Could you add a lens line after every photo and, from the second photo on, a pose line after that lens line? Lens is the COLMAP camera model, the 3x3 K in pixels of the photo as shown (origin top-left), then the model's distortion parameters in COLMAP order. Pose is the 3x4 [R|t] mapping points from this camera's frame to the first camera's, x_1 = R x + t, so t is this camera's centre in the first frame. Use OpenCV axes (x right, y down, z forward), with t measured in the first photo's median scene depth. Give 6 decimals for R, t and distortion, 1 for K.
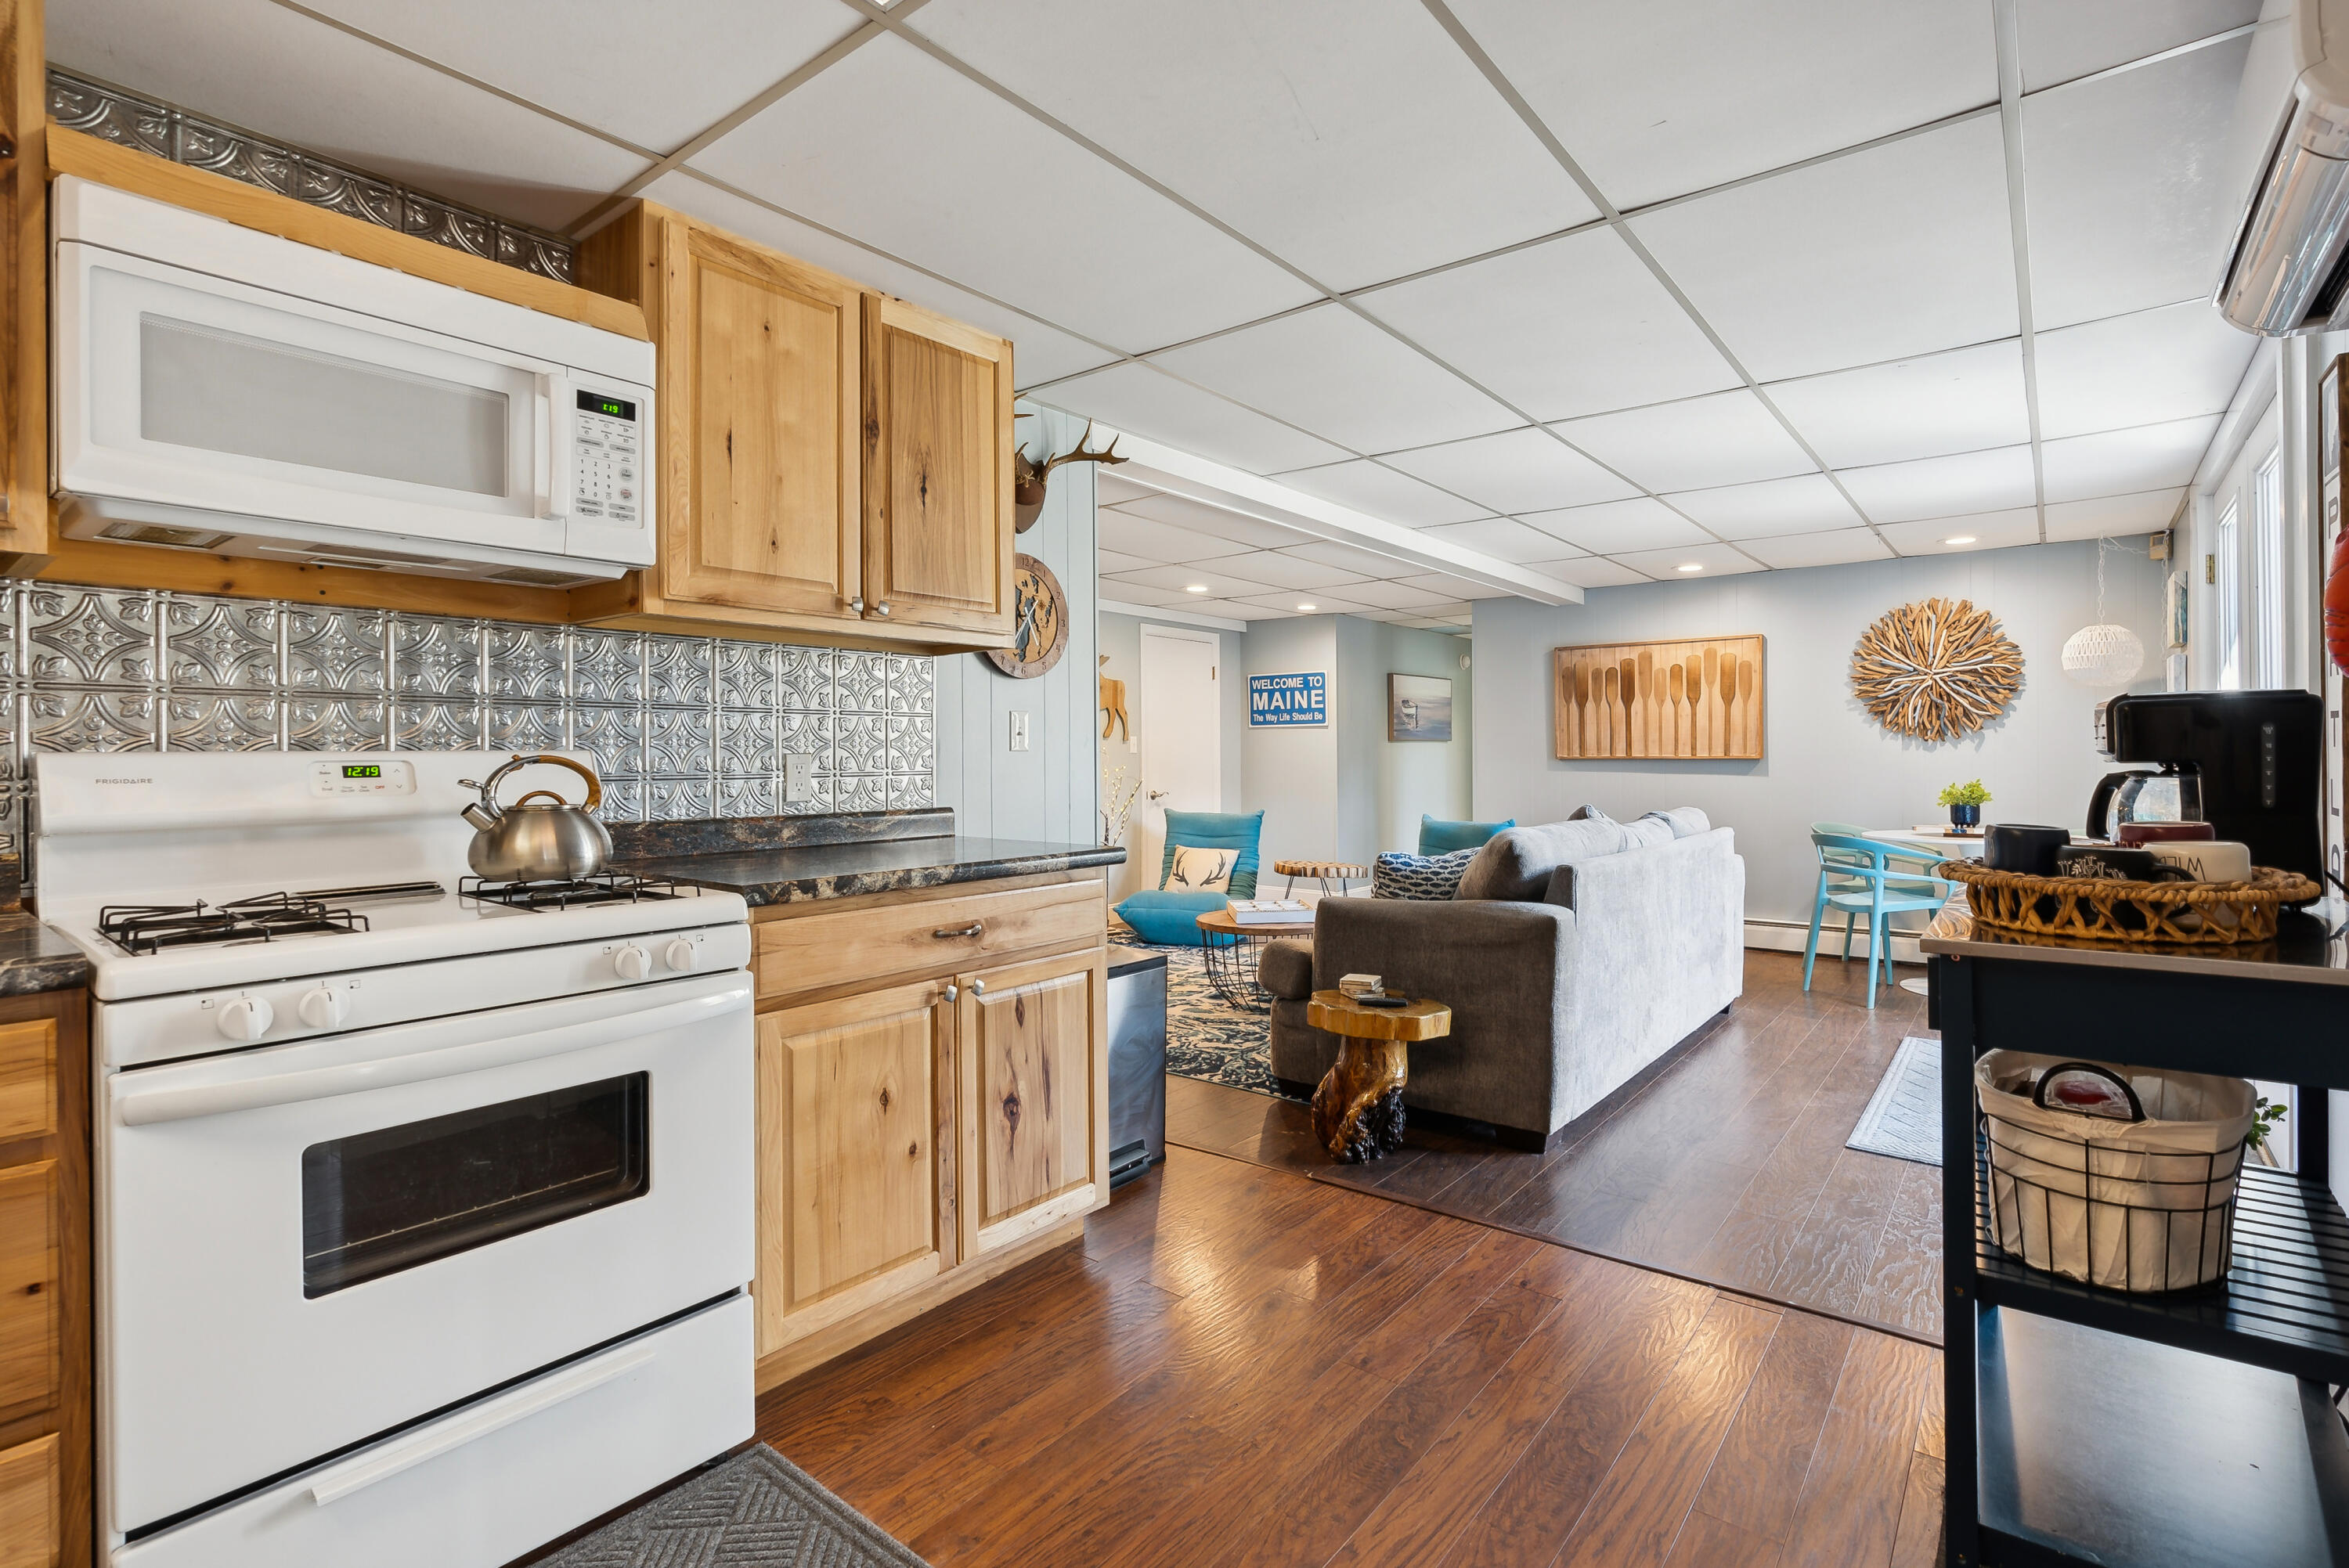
lens RADIAL K [[1073.8, 0, 1219.8], [0, 1073.8, 749.4], [0, 0, 1]] dist [-0.005924, 0.000226]
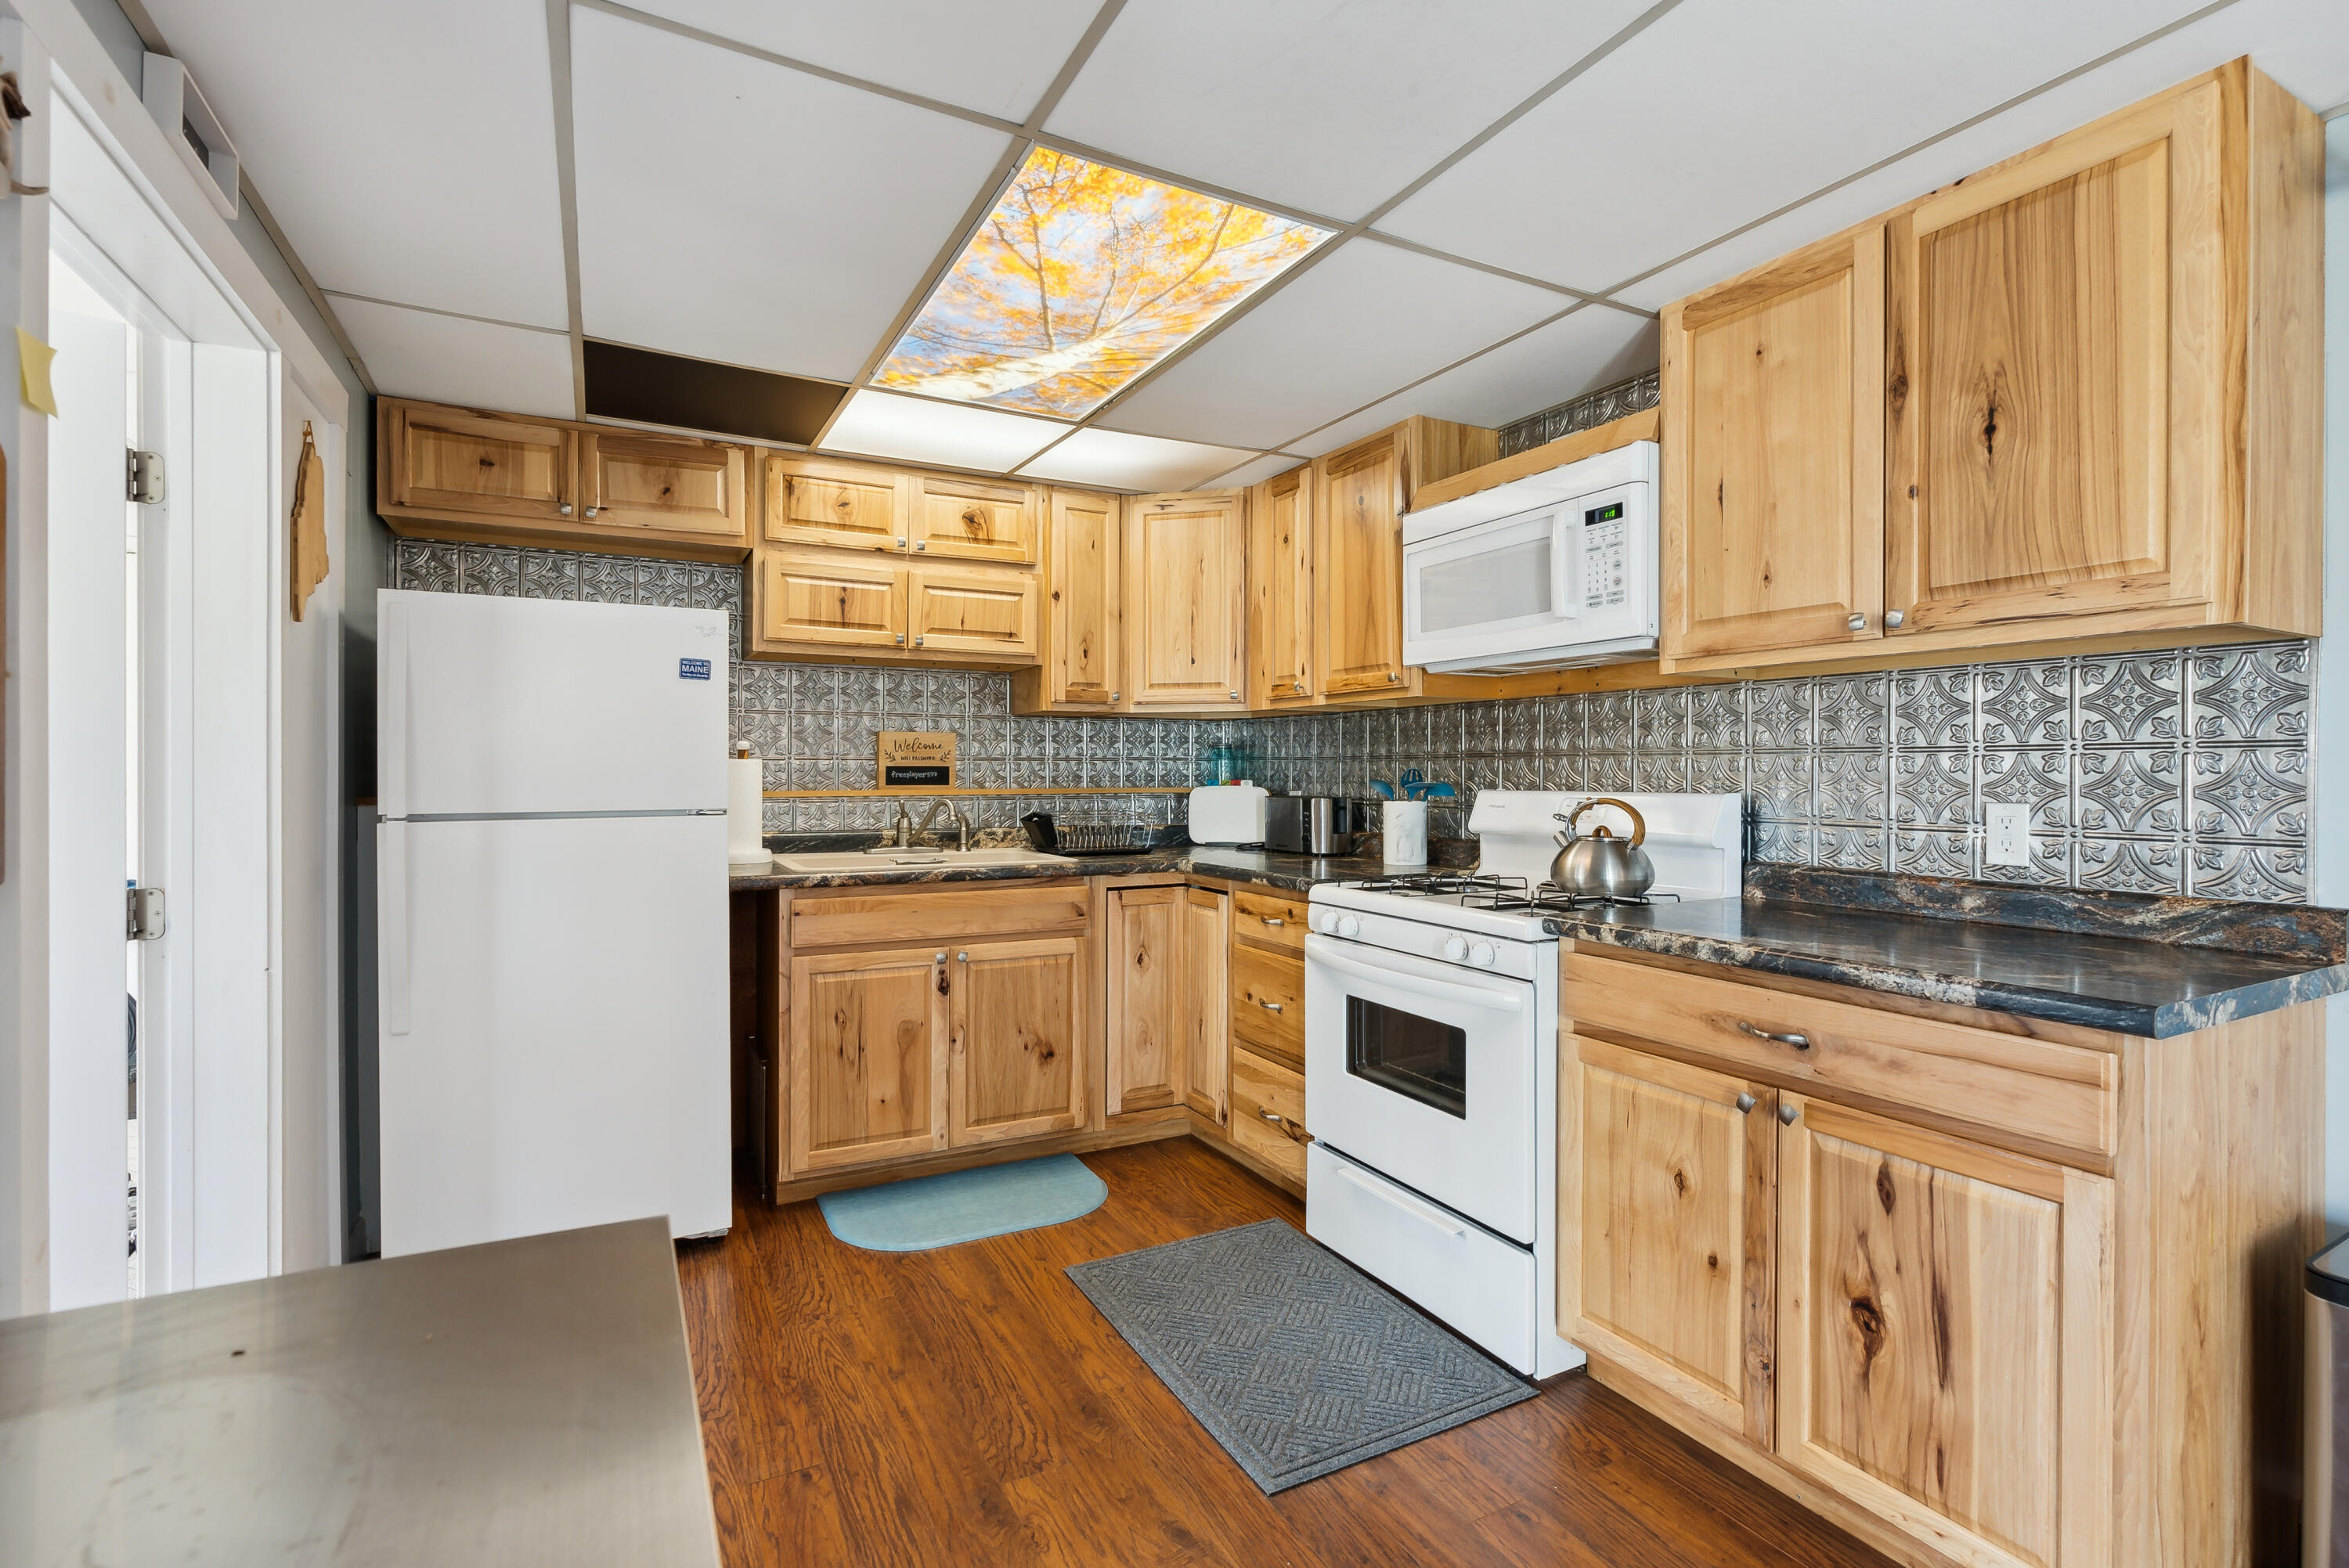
lens RADIAL K [[1073.8, 0, 1179.1], [0, 1073.8, 775.7], [0, 0, 1]] dist [-0.005924, 0.000226]
pose [[-0.402151, 0.009683, -0.915522, 0.623771], [0.005276, 0.999952, 0.008258, -0.028607], [0.915558, -0.001509, -0.402183, 0.871747]]
